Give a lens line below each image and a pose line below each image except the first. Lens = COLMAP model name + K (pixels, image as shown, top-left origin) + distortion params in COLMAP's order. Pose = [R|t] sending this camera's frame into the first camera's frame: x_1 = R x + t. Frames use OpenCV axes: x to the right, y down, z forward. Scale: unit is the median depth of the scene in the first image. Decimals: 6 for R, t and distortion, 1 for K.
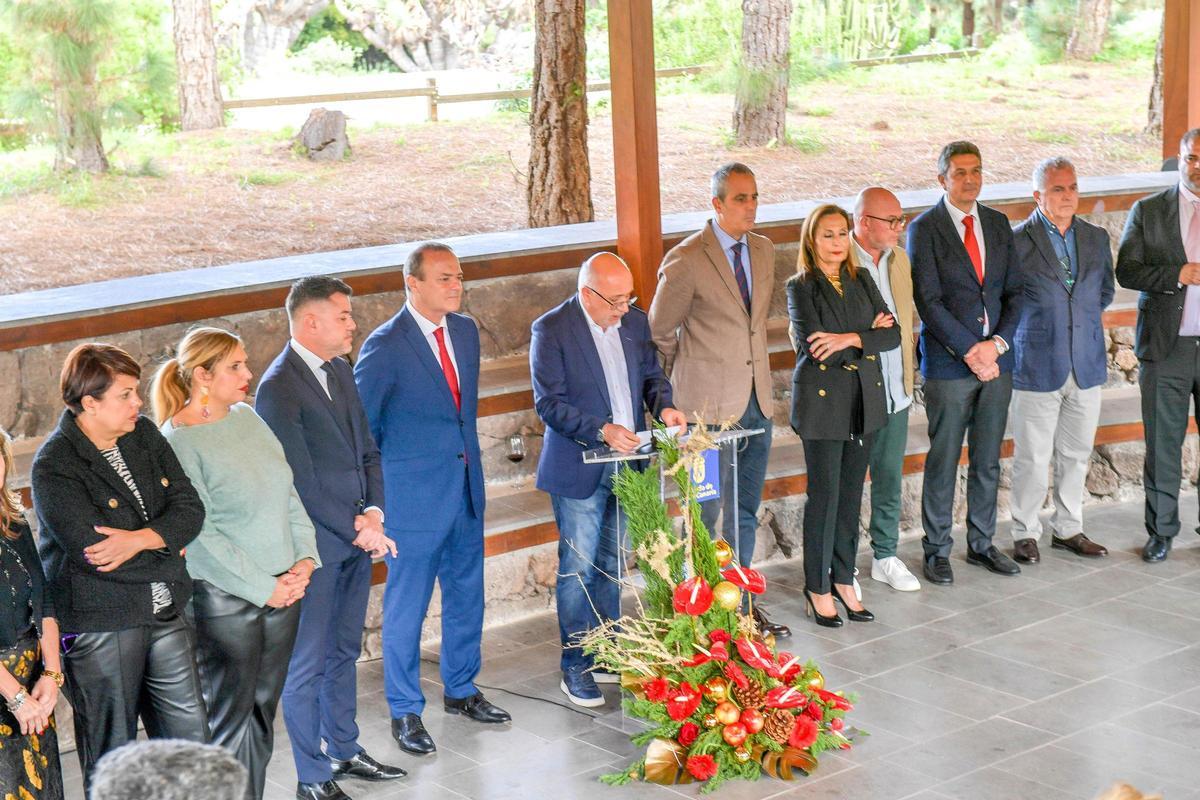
lens RADIAL K [[2215.8, 0, 597.2], [0, 2215.8, 395.9], [0, 0, 1]] dist [0.149889, 0.000000]
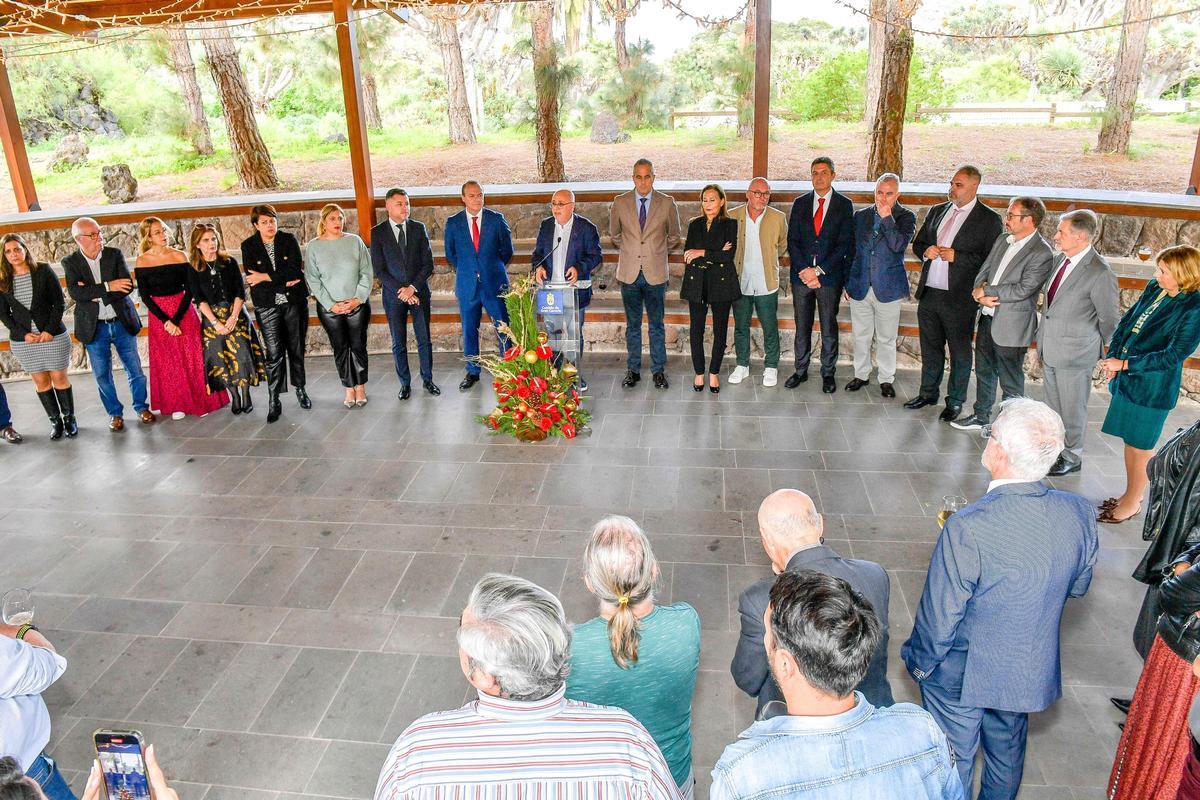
lens RADIAL K [[845.4, 0, 563.8], [0, 845.4, 404.4], [0, 0, 1]] dist [-0.046044, -0.002029]
pose [[0.686150, 0.290867, -0.666780, 0.527940], [-0.132278, 0.951192, 0.278814, -0.084641], [0.715333, -0.103107, 0.691135, 0.342804]]
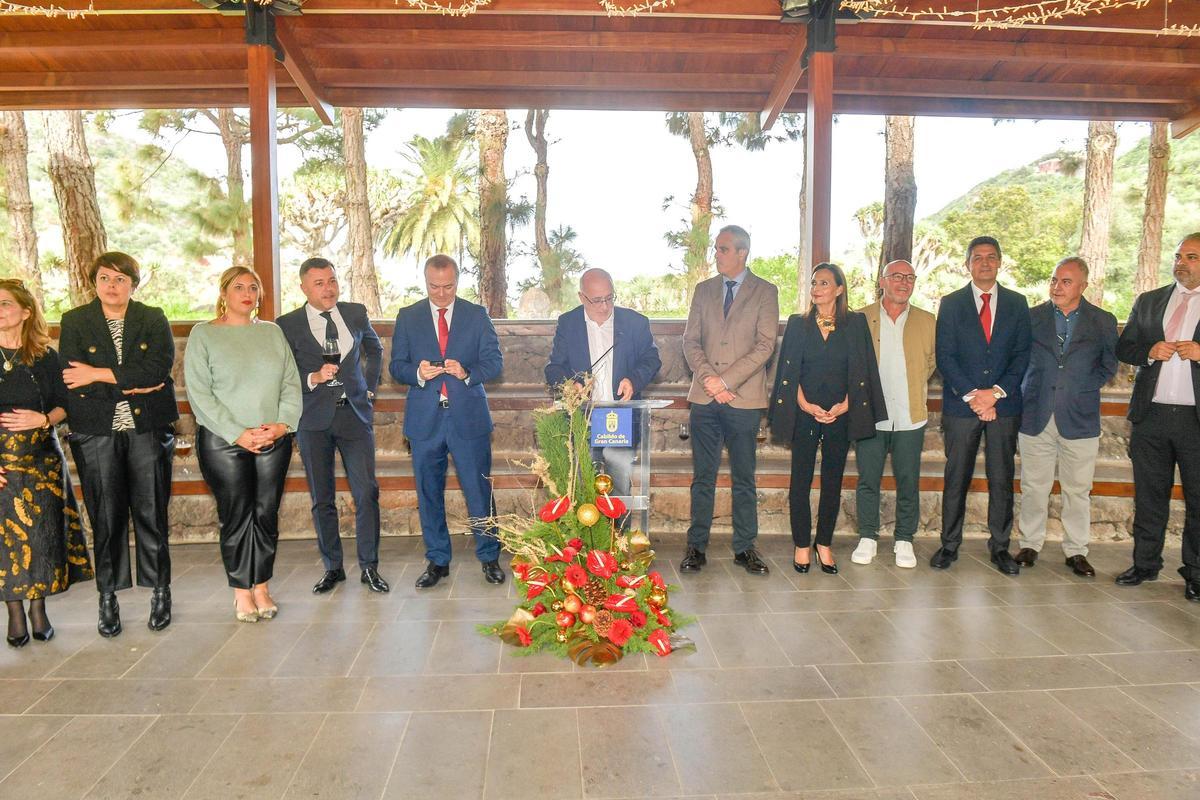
lens RADIAL K [[845.4, 0, 590.4], [0, 845.4, 409.4], [0, 0, 1]] dist [-0.046044, -0.002029]
pose [[0.812273, 0.113406, -0.572147, 0.266313], [-0.149355, 0.988653, -0.016076, 0.029819], [0.563831, 0.098511, 0.819994, 0.469838]]
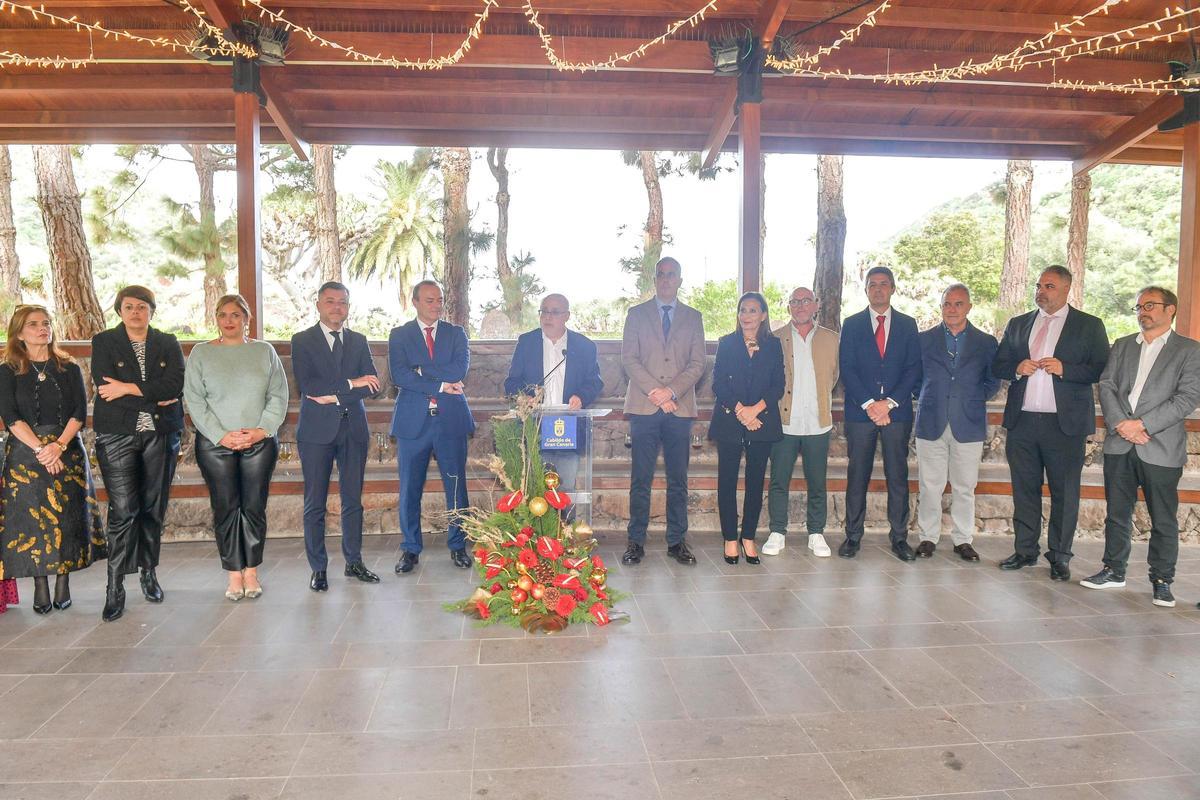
lens RADIAL K [[845.4, 0, 579.8], [0, 845.4, 398.1], [0, 0, 1]] dist [-0.046044, -0.002029]
pose [[0.830215, 0.090661, -0.550022, 0.313088], [-0.146052, 0.987595, -0.057667, 0.037168], [0.537971, 0.128208, 0.833157, 0.417045]]
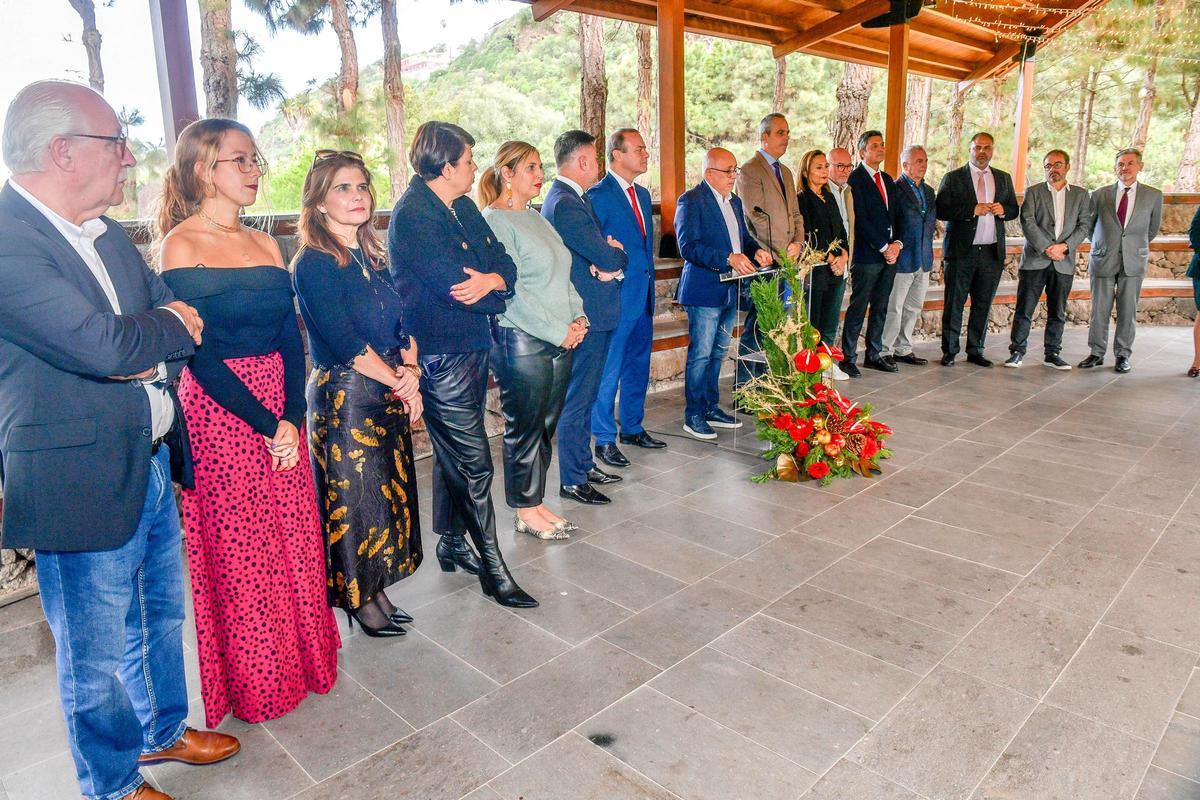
lens RADIAL K [[813.1, 0, 600.3], [0, 813.1, 404.2], [0, 0, 1]] dist [-0.061347, 0.012405]
pose [[0.995393, -0.006735, 0.095646, -0.119814], [0.001492, 0.998497, 0.054790, 0.070622], [-0.095871, -0.054395, 0.993906, 0.360835]]
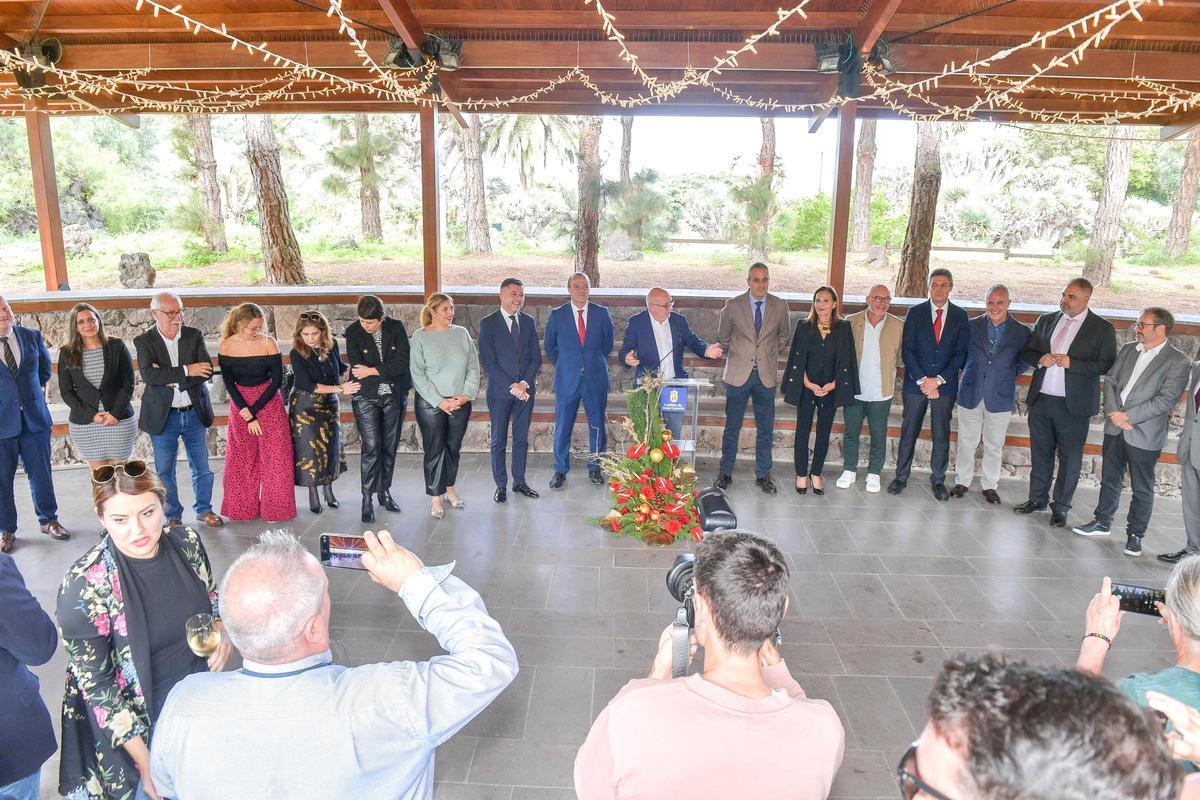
lens RADIAL K [[822.1, 0, 582.6], [0, 822.1, 395.5], [0, 0, 1]] dist [-0.044923, -0.006346]
pose [[0.748877, 0.207344, -0.629437, 0.388111], [-0.174855, 0.977959, 0.114116, -0.034148], [0.639225, 0.024601, 0.768626, 0.278197]]
